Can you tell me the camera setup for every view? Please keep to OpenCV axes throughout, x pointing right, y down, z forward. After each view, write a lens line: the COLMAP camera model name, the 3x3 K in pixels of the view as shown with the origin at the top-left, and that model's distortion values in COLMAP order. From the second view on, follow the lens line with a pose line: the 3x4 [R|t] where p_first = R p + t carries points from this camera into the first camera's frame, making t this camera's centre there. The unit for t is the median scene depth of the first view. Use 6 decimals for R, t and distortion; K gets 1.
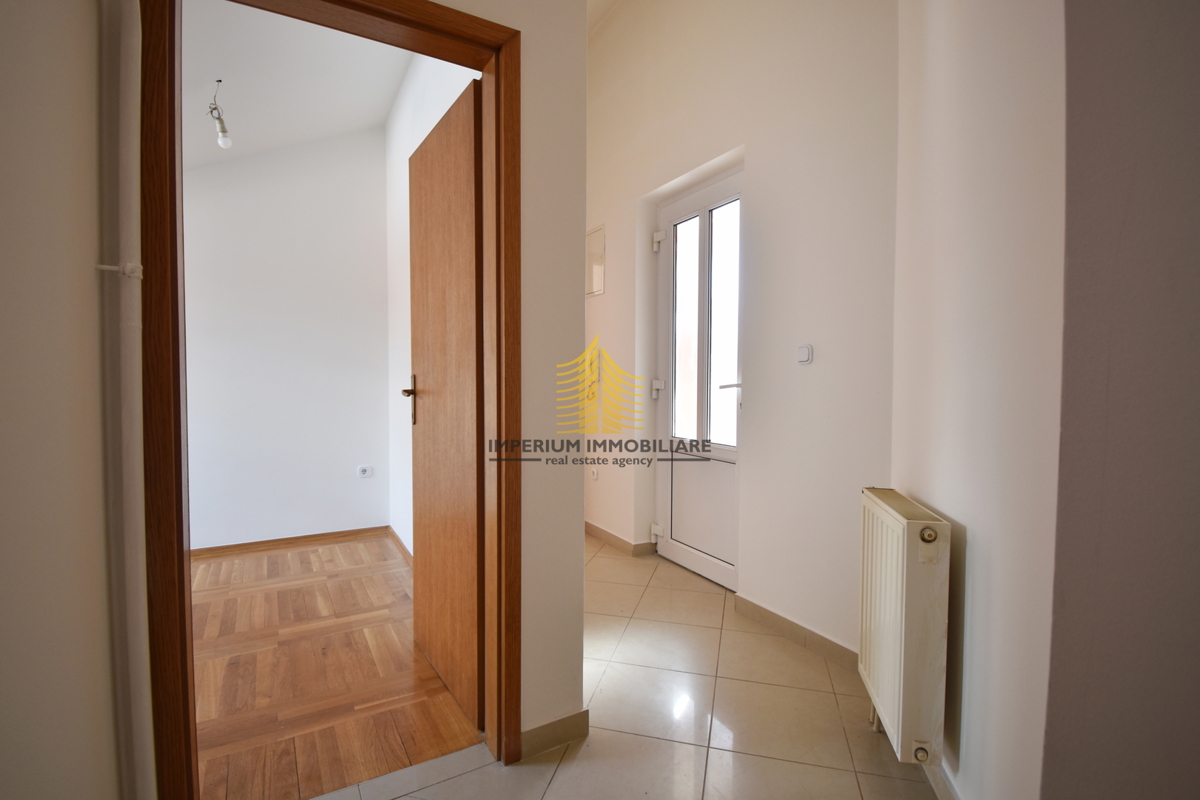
lens RADIAL K [[550.0, 0, 600.0], [0, 550.0, 400.0], [0, 0, 1]] dist [0.024245, -0.031912]
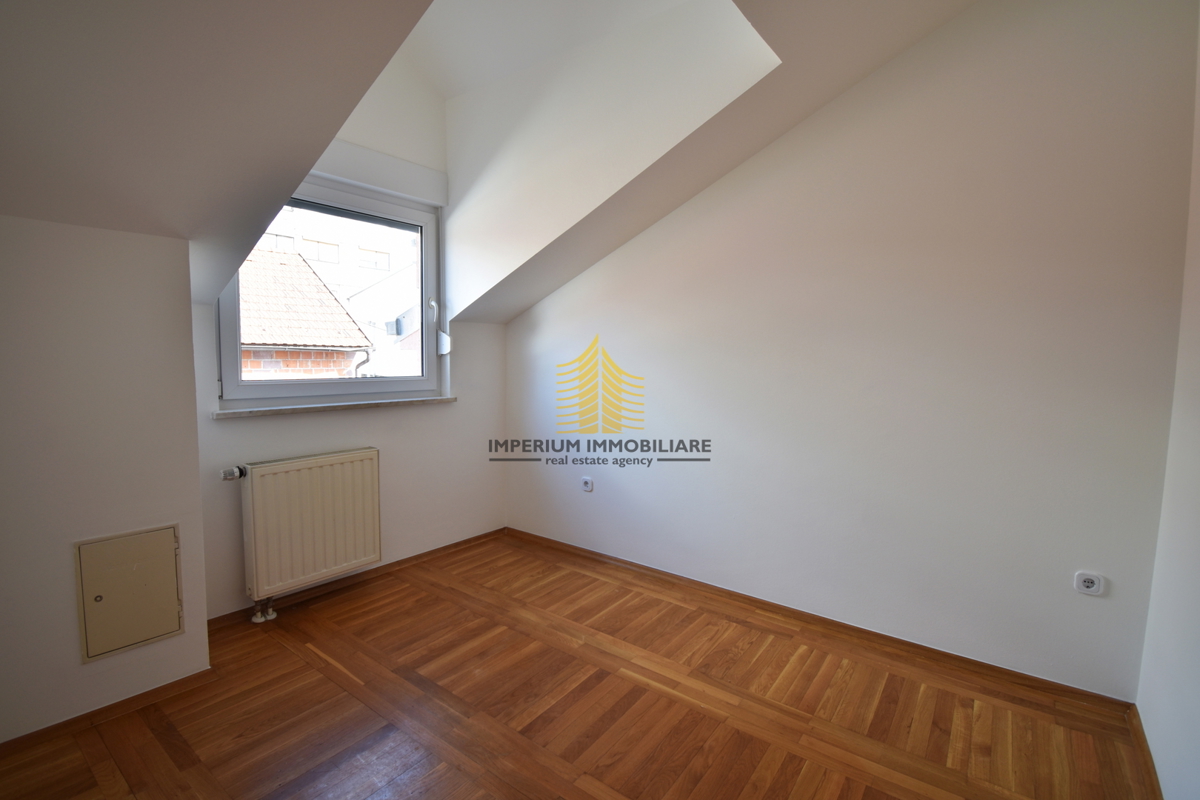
lens RADIAL K [[550.0, 0, 600.0], [0, 550.0, 400.0], [0, 0, 1]] dist [0.024245, -0.031912]
pose [[0.386821, 0.082544, -0.918453, -0.182027], [-0.047360, 0.996450, 0.069608, -0.061110], [0.920938, 0.016572, 0.389357, 0.460792]]
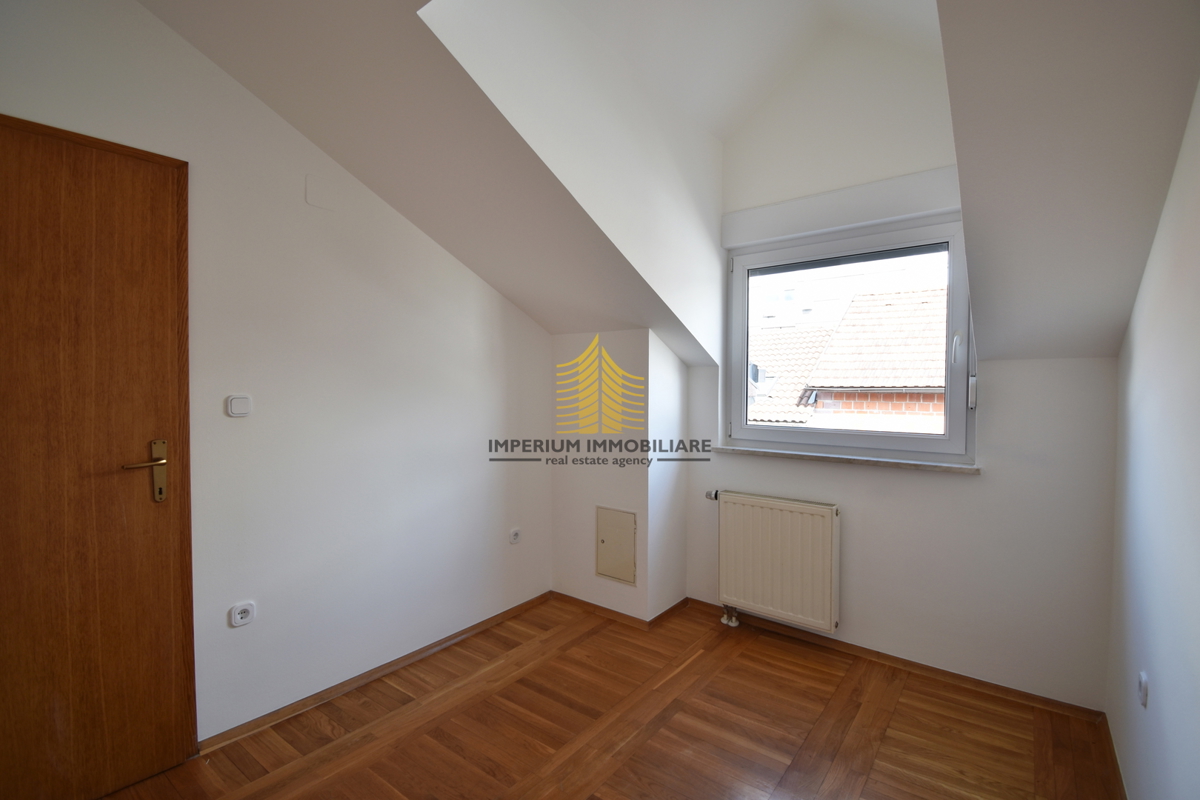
lens RADIAL K [[550.0, 0, 600.0], [0, 550.0, 400.0], [0, 0, 1]] dist [0.024245, -0.031912]
pose [[-0.931606, 0.004698, -0.363438, -0.493135], [-0.017923, 0.998106, 0.058844, -0.102265], [0.363026, 0.061334, -0.929758, 1.061997]]
